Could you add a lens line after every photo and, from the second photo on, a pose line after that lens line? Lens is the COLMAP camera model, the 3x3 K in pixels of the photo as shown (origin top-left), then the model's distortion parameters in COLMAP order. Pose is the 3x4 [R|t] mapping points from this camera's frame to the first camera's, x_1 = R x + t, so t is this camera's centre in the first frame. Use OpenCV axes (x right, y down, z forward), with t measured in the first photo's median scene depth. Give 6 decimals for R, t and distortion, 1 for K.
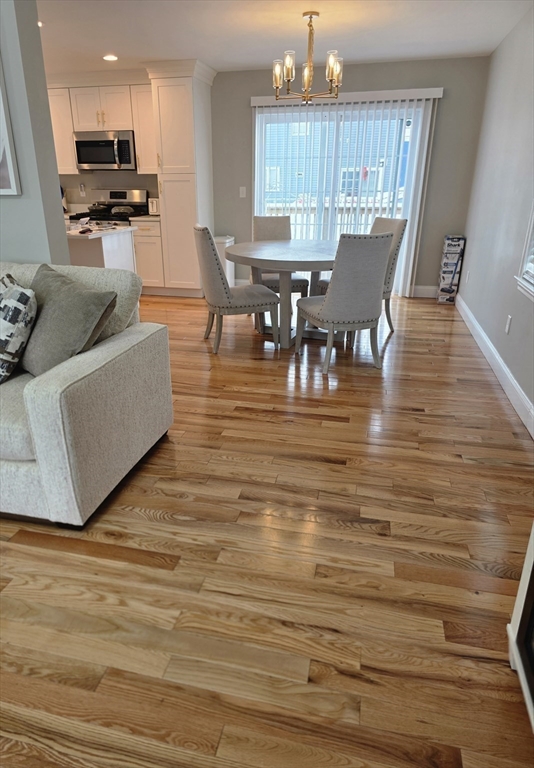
lens RADIAL K [[516.4, 0, 265.6], [0, 516.4, 385.7], [0, 0, 1]] dist [0.038771, 0.000672]
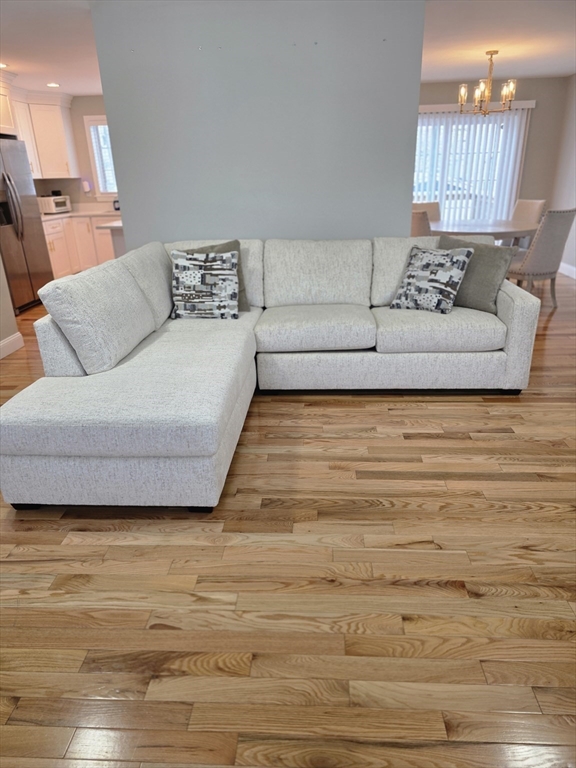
lens RADIAL K [[518.6, 0, 284.2], [0, 518.6, 384.8], [0, 0, 1]] dist [0.030082, -0.001943]
pose [[0.983604, -0.091194, 0.155586, -0.741893], [0.089819, 0.995832, 0.015861, 0.087303], [-0.156384, -0.001627, 0.987695, -0.276827]]
